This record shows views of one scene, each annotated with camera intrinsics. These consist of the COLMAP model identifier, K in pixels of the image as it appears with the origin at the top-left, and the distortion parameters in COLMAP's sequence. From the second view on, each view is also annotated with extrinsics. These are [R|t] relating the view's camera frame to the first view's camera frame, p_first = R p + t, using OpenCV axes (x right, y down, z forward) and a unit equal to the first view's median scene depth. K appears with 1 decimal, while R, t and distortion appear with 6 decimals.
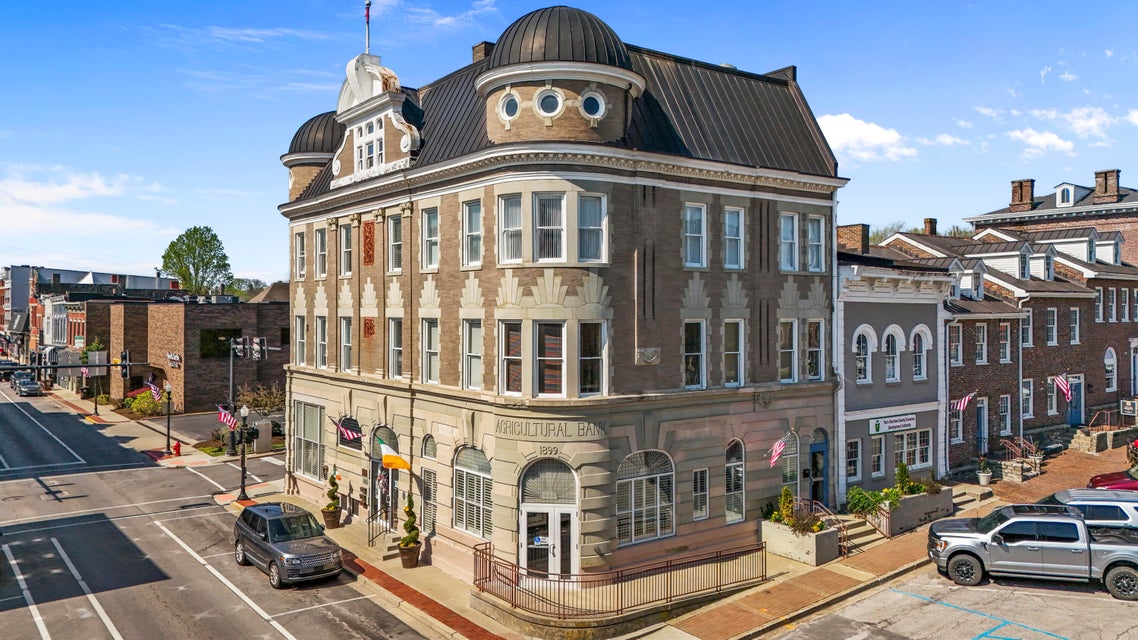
lens RADIAL K [[853.9, 0, 566.8], [0, 853.9, 304.2], [0, 0, 1]] dist [0.097673, -0.113952]
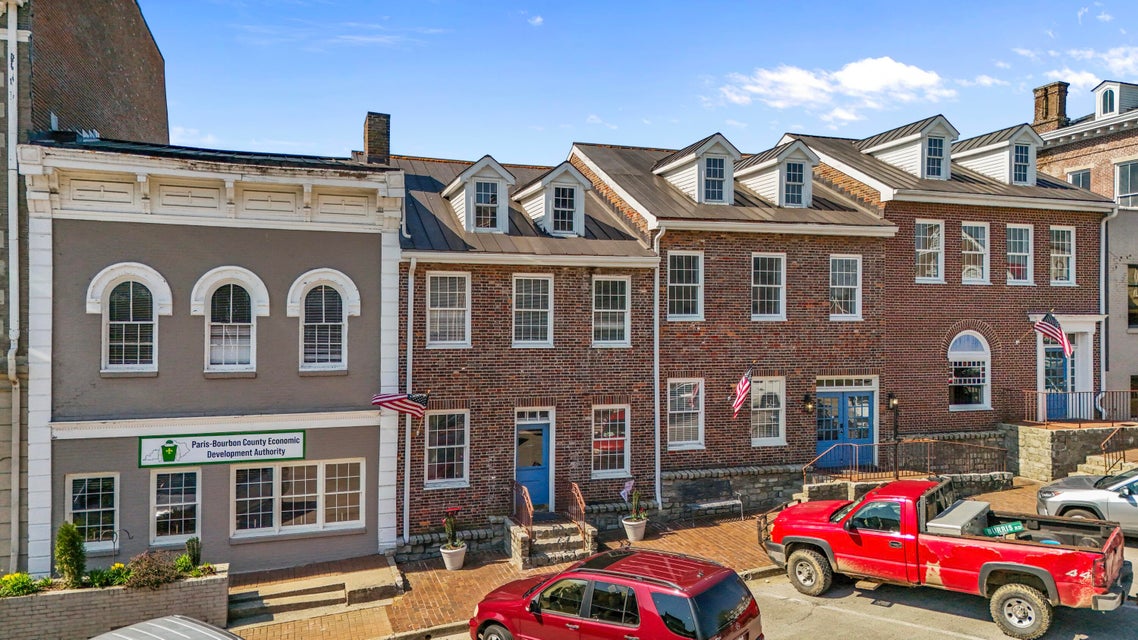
lens RADIAL K [[834.4, 0, 570.9], [0, 834.4, 317.3], [0, 0, 1]] dist [0.087270, -0.085760]
pose [[0.949450, -0.000034, -0.313919, 0.909894], [0.000437, 0.999999, 0.001212, 0.066954], [0.313919, -0.001287, 0.949449, 0.679656]]
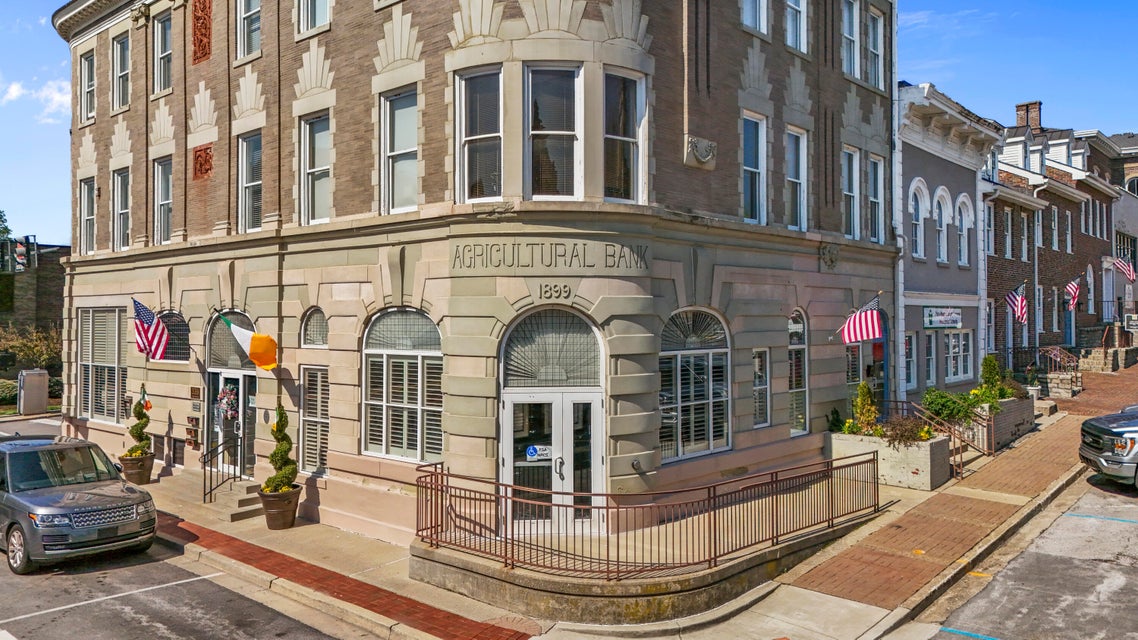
lens RADIAL K [[847.3, 0, 569.8], [0, 847.3, 299.3], [0, 0, 1]] dist [0.075264, -0.061388]
pose [[0.981454, 0.001627, 0.191689, -0.103447], [0.001571, 0.999862, -0.016533, 0.162782], [-0.191690, 0.016528, 0.981316, 0.398325]]
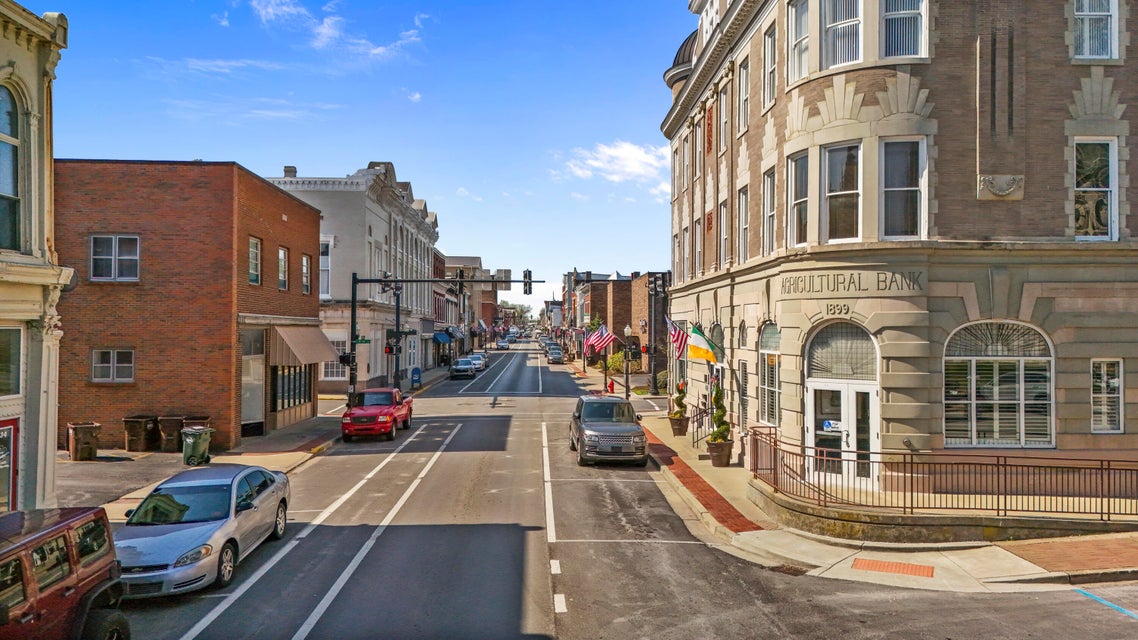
lens RADIAL K [[834.4, 0, 570.9], [0, 834.4, 317.3], [0, 0, 1]] dist [0.087270, -0.085760]
pose [[0.820355, -0.006537, -0.571817, 0.190242], [0.000745, 0.999946, -0.010362, 0.163311], [0.571854, 0.008074, 0.820316, 0.208249]]
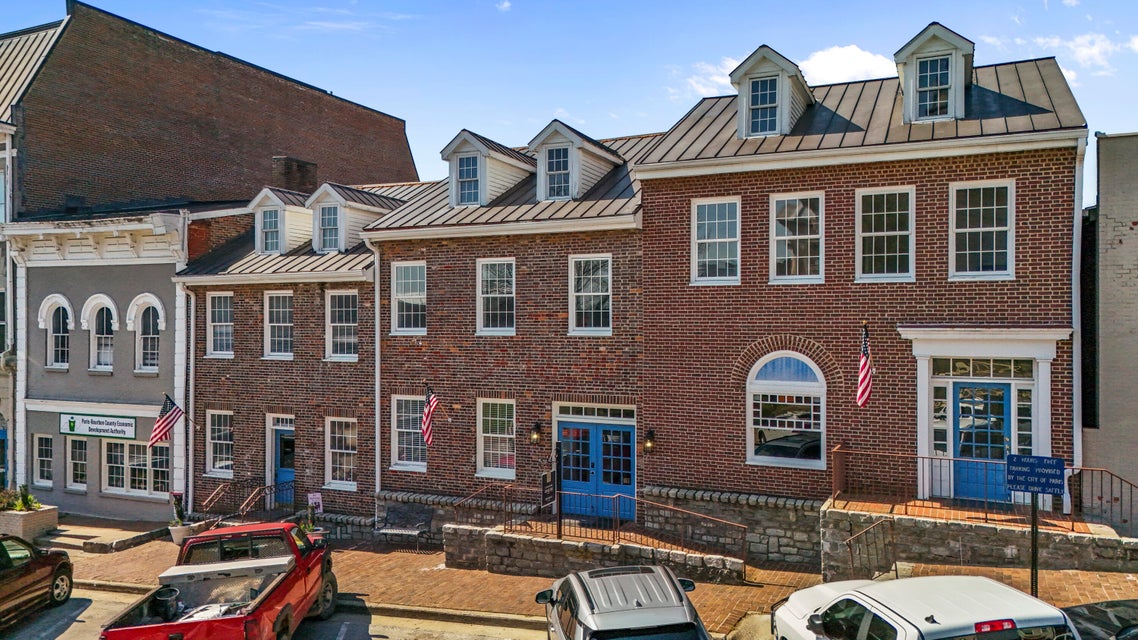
lens RADIAL K [[834.4, 0, 570.9], [0, 834.4, 317.3], [0, 0, 1]] dist [0.087270, -0.085760]
pose [[0.476404, -0.004550, -0.879215, 1.485017], [0.006603, 0.999977, -0.001597, 0.057745], [0.879202, -0.005045, 0.476423, 1.223021]]
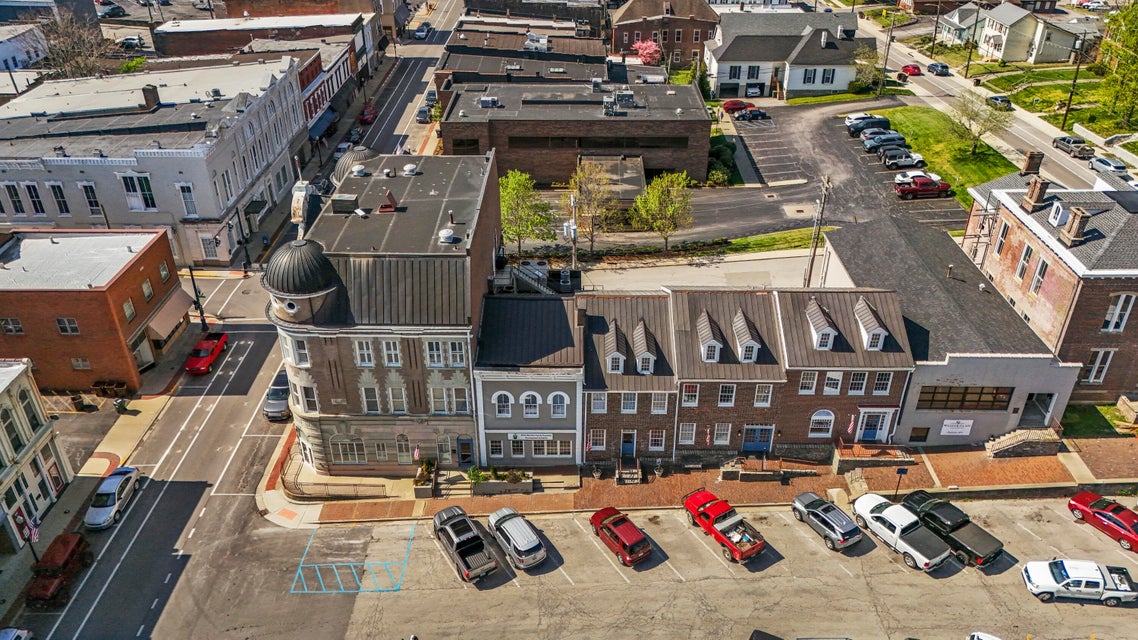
lens RADIAL K [[833.7, 0, 569.0], [0, 833.7, 320.0], [0, 0, 1]] dist [0.115927, -0.157837]
pose [[0.791905, 0.316290, -0.522348, 1.535763], [0.004012, 0.852691, 0.522400, -1.177026], [0.610631, -0.415787, 0.673981, -0.022494]]
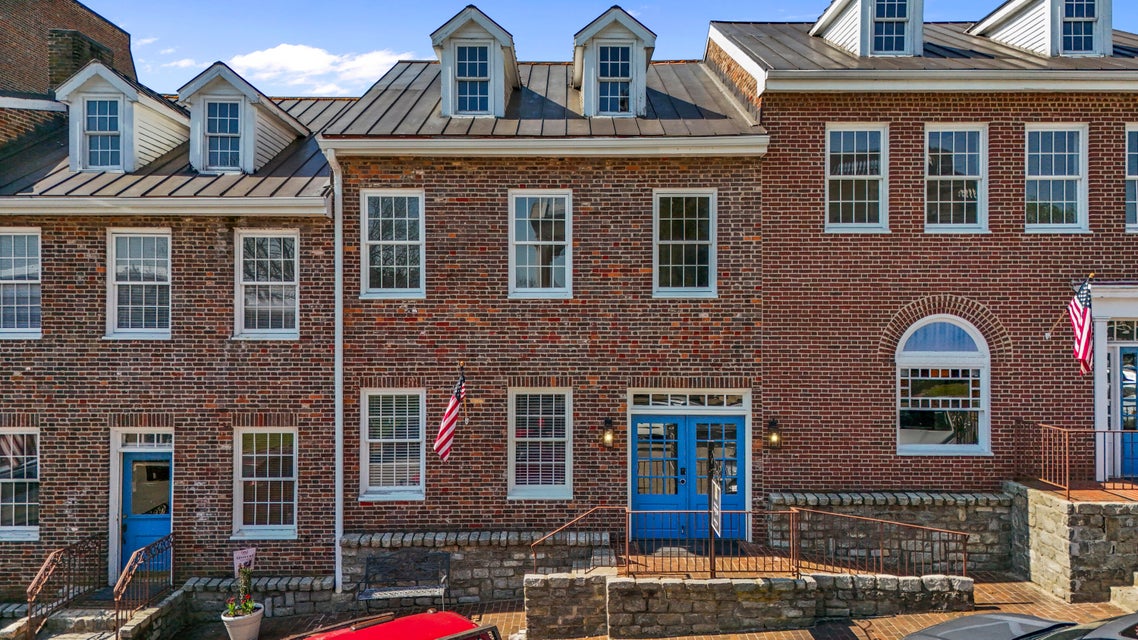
lens RADIAL K [[834.4, 0, 570.9], [0, 834.4, 317.3], [0, 0, 1]] dist [0.087270, -0.085760]
pose [[0.801939, -0.001580, -0.597404, 1.149928], [0.003967, 0.999989, 0.002680, 0.081336], [0.597393, -0.004519, 0.801936, 1.112897]]
